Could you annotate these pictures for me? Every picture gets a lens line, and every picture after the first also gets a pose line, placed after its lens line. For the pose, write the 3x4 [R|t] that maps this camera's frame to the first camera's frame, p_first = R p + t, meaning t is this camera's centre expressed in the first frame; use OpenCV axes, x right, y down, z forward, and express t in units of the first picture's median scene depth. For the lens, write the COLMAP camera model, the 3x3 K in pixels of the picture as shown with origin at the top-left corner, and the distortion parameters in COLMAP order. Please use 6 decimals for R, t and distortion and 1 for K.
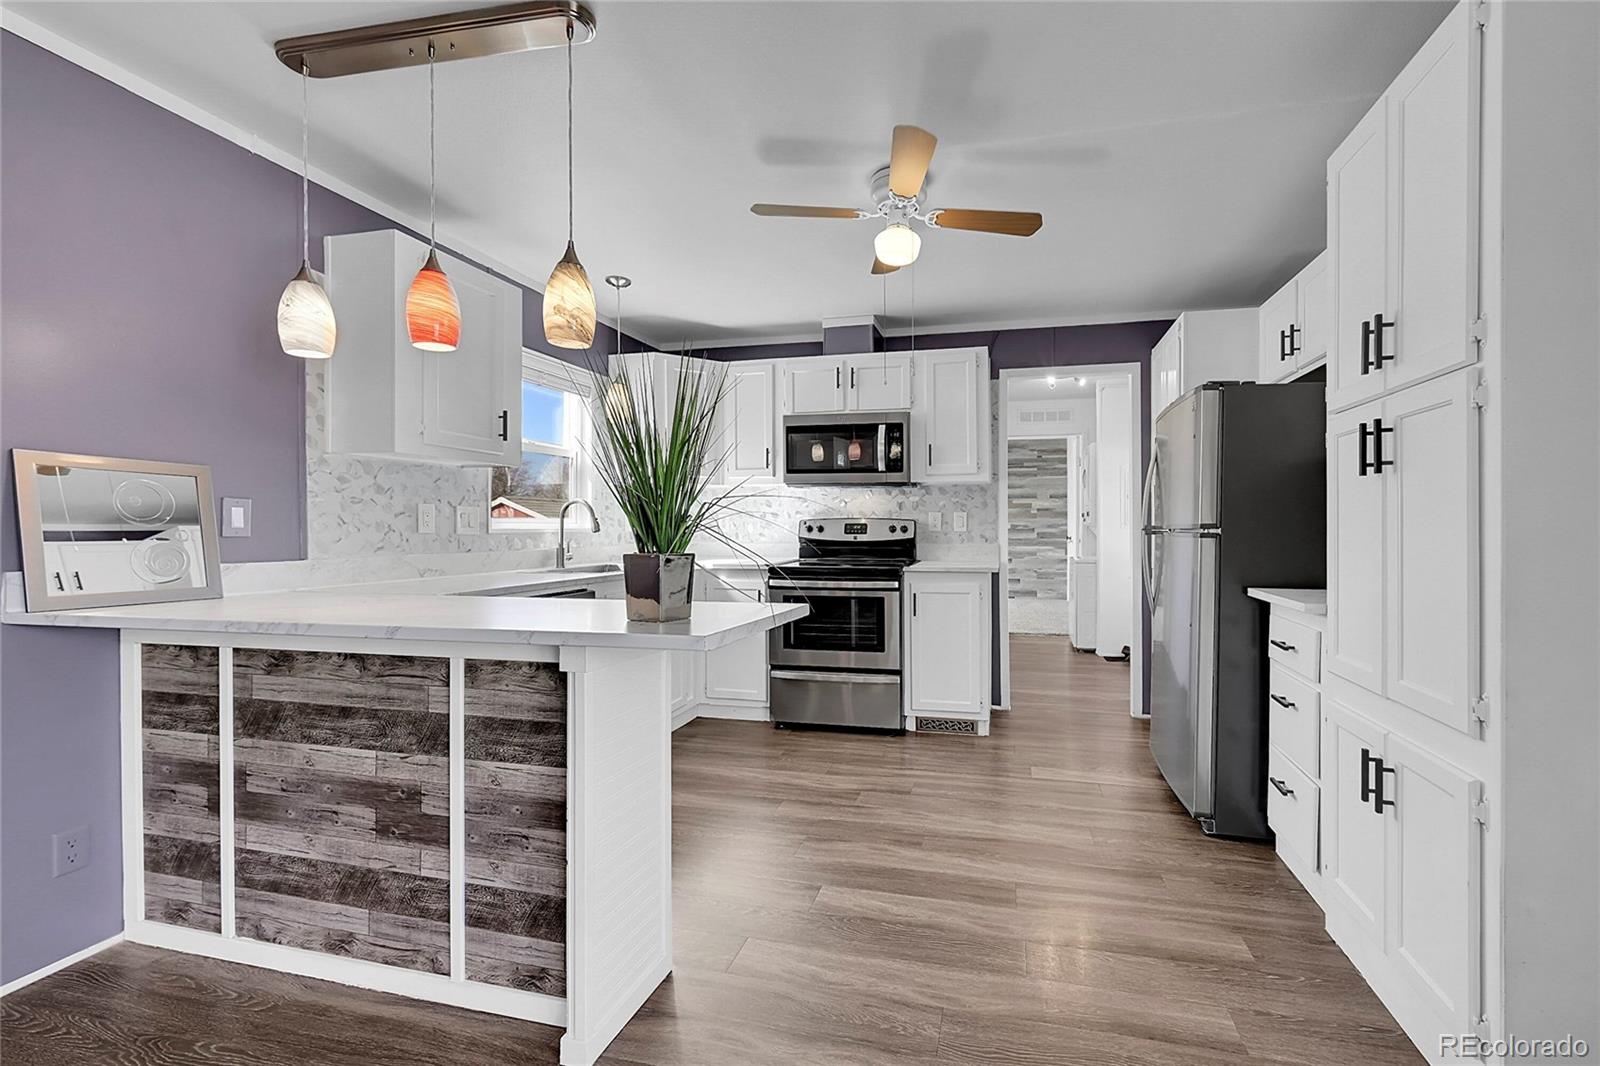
lens RADIAL K [[668.2, 0, 844.1], [0, 668.2, 522.4], [0, 0, 1]] dist [-0.007613, 0.001349]
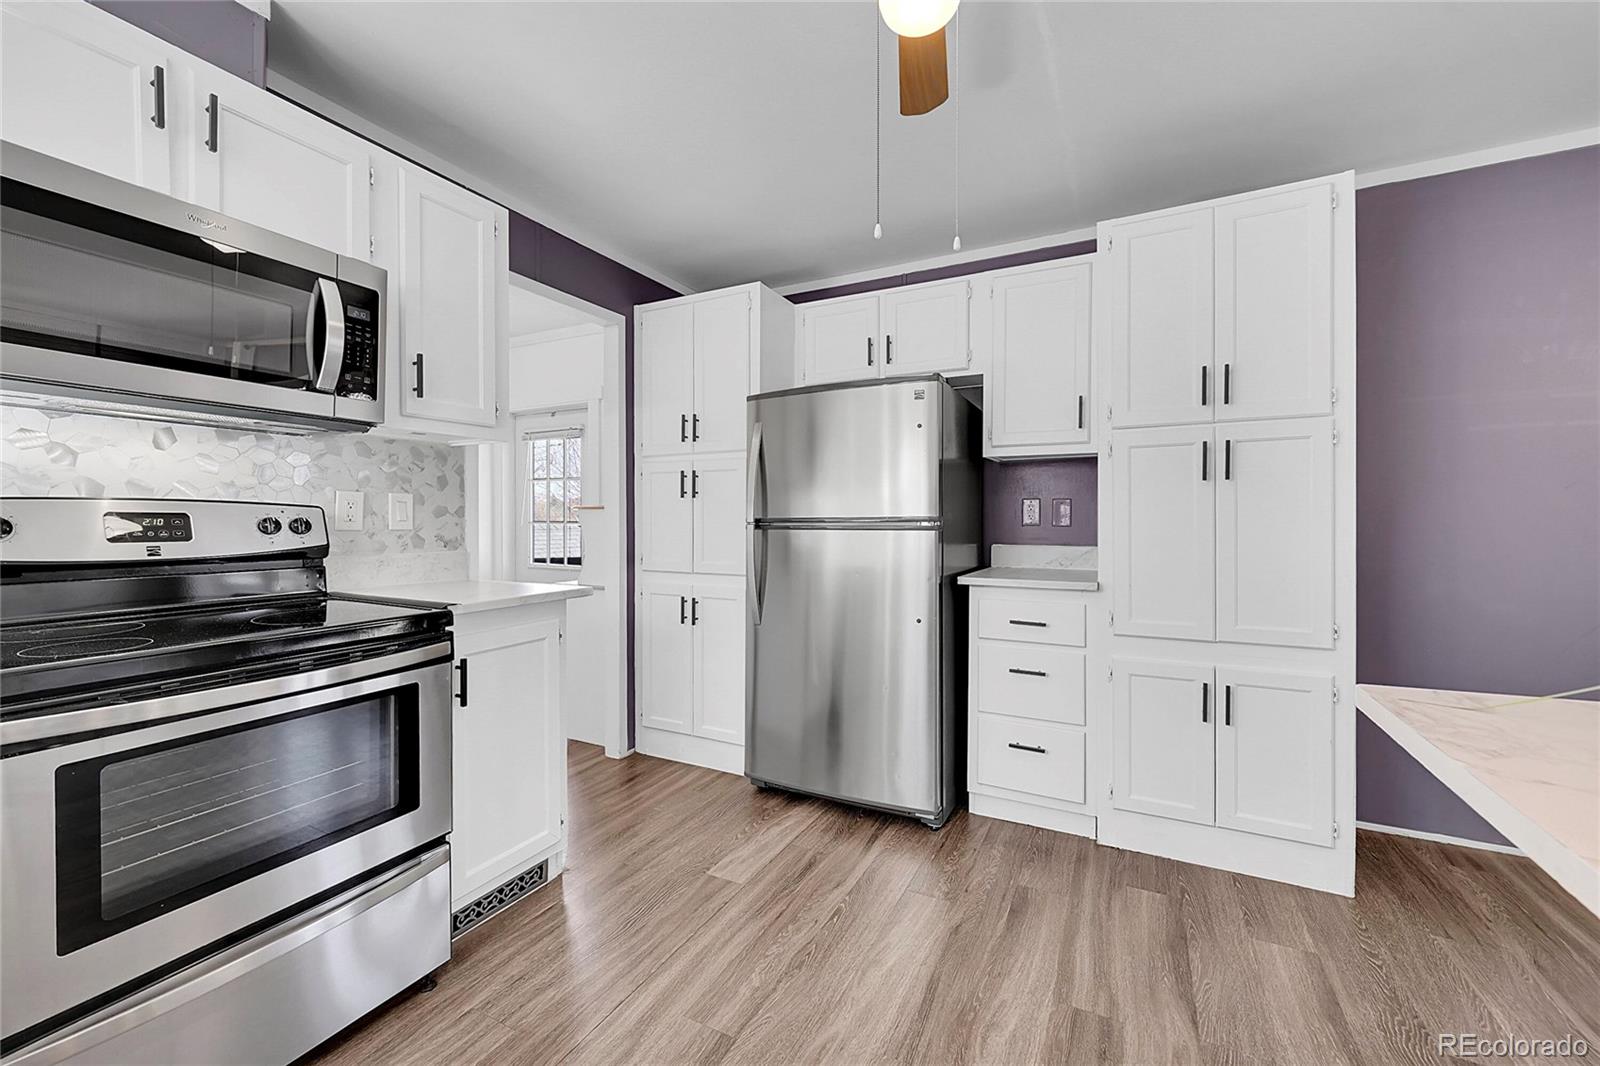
lens RADIAL K [[657.7, 0, 827.5], [0, 657.7, 524.5], [0, 0, 1]] dist [0.000106, 0.000272]
pose [[0.217781, -0.006732, 0.975974, -0.477392], [-0.005564, 0.999951, 0.008139, 0.006053], [-0.975982, -0.007203, 0.217733, 1.026077]]
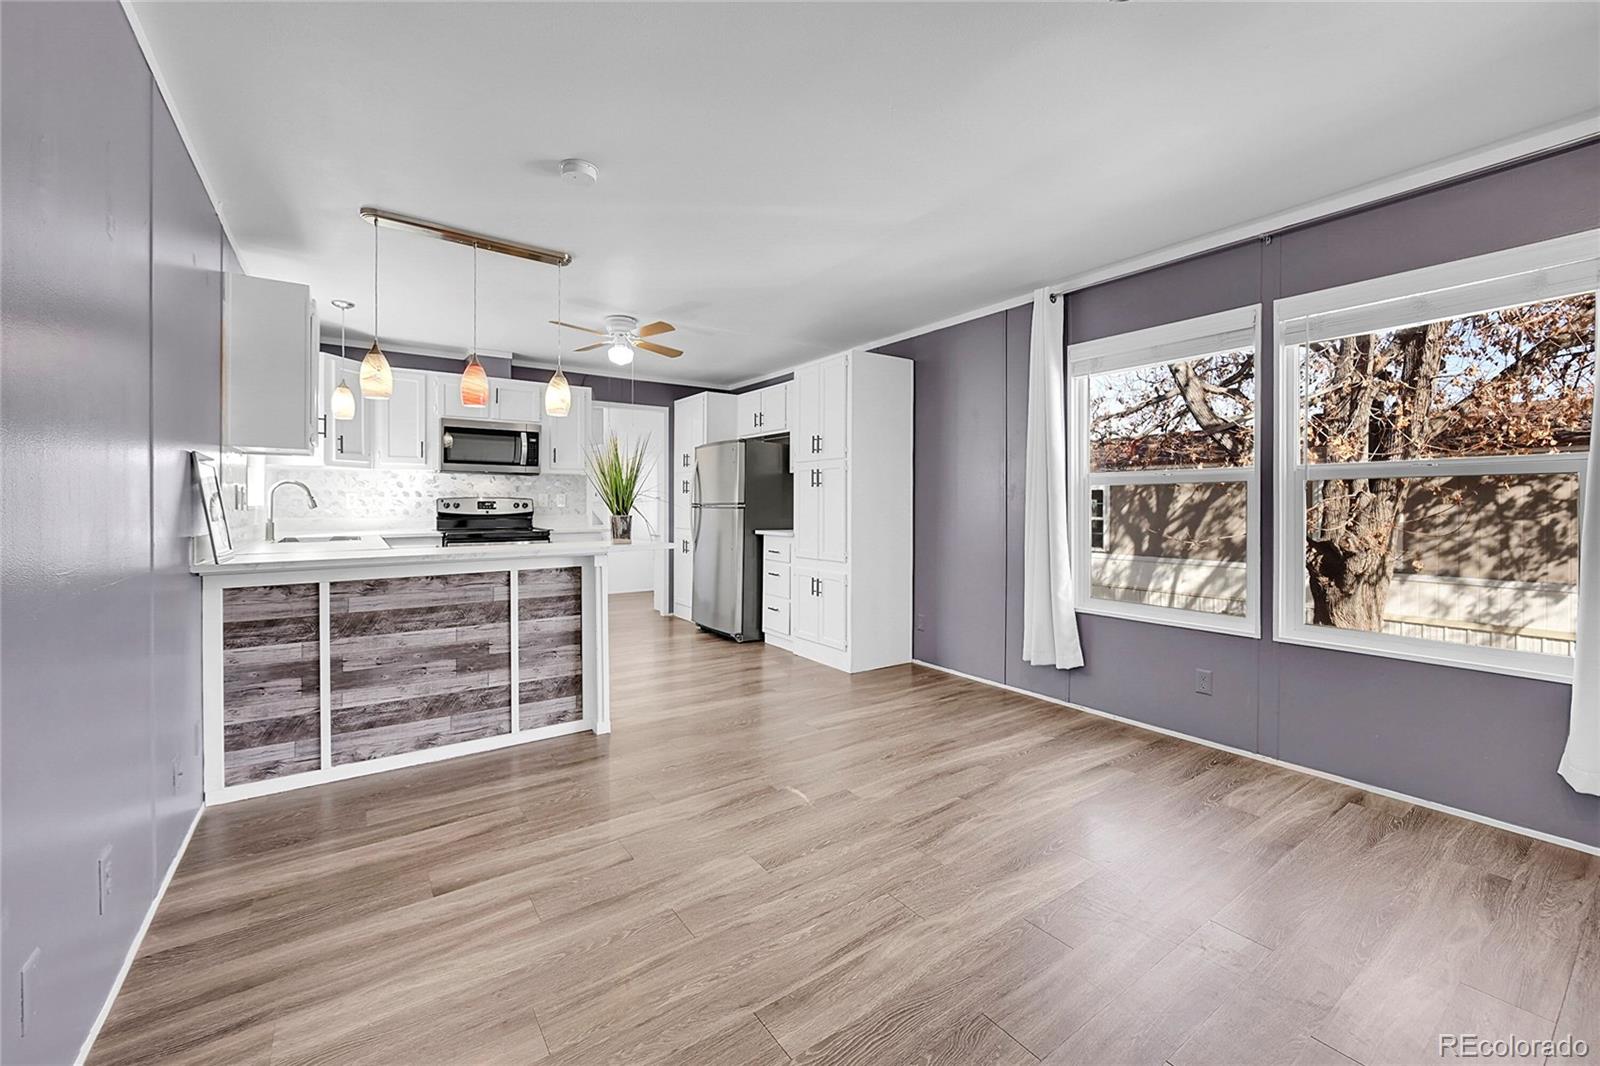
lens RADIAL K [[657.7, 0, 804.9], [0, 657.7, 511.6], [0, 0, 1]] dist [0.000106, 0.000272]
pose [[0.658878, -0.008542, 0.752202, -1.028841], [-0.005800, 0.999848, 0.016435, -0.006197], [-0.752228, -0.015191, 0.658728, -0.648031]]
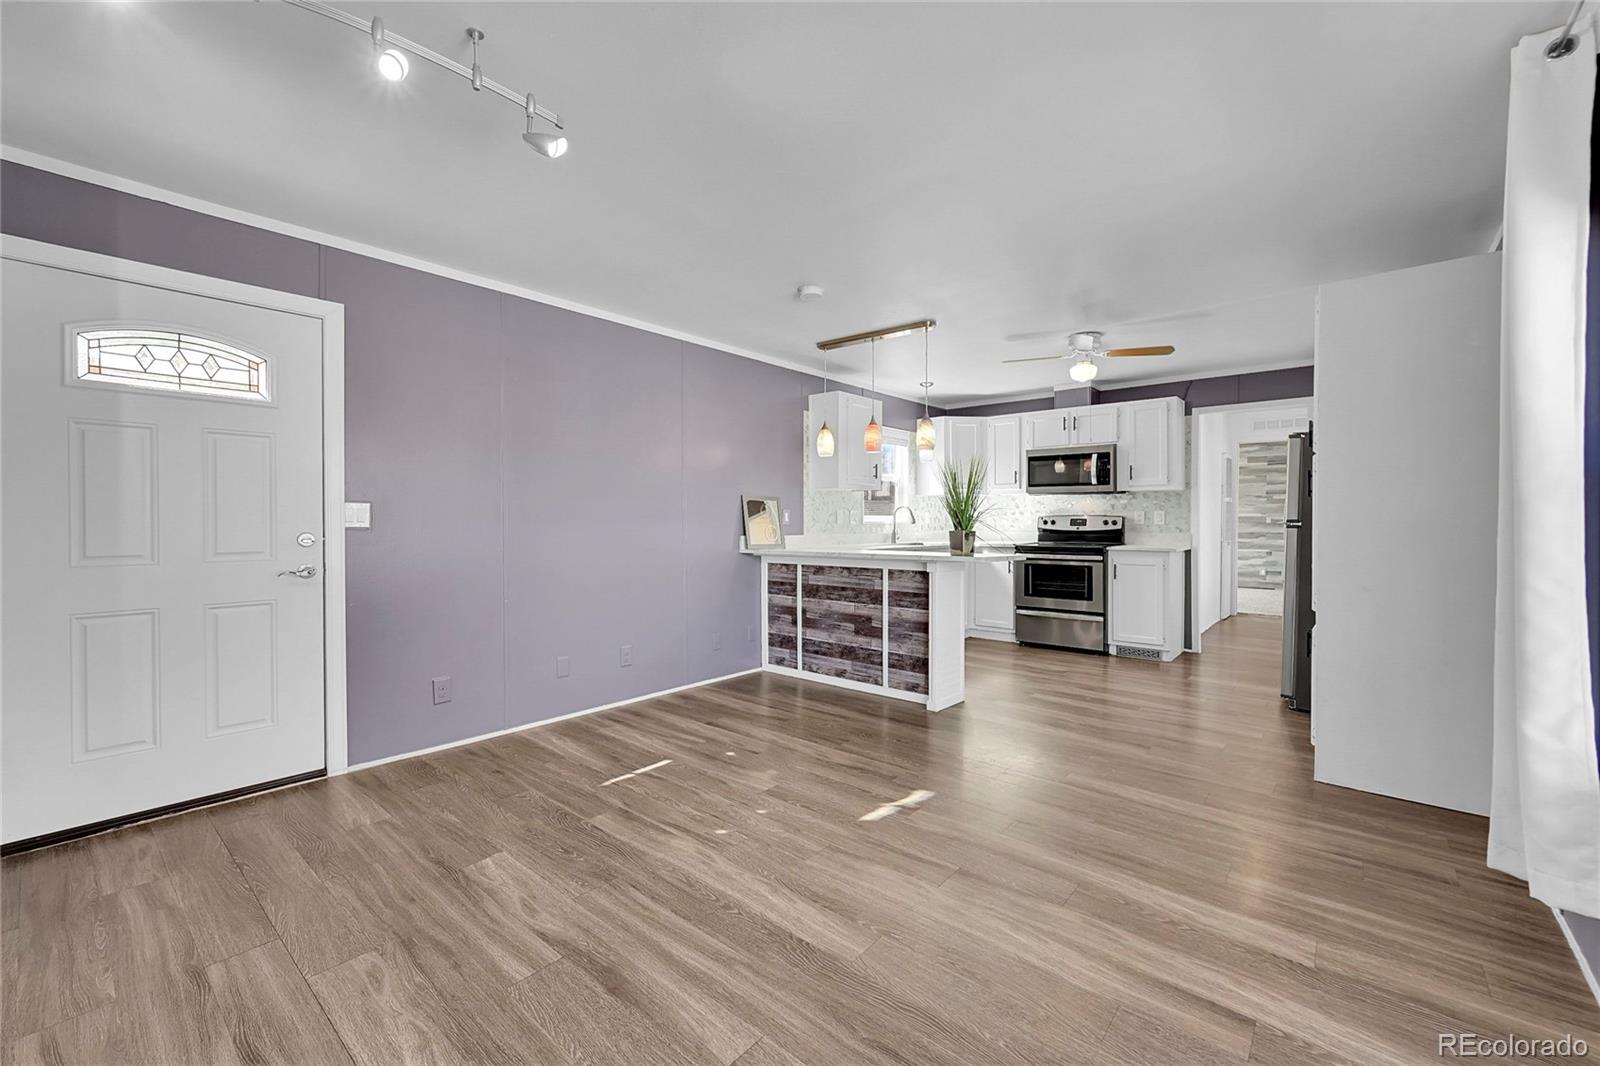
lens RADIAL K [[635.2, 0, 788.2], [0, 635.2, 526.9], [0, 0, 1]] dist [0.007609, -0.000583]
pose [[0.886683, 0.005890, -0.462340, 0.184565], [0.001451, 0.999879, 0.015519, -0.006399], [0.462375, -0.014431, 0.886567, -1.029230]]
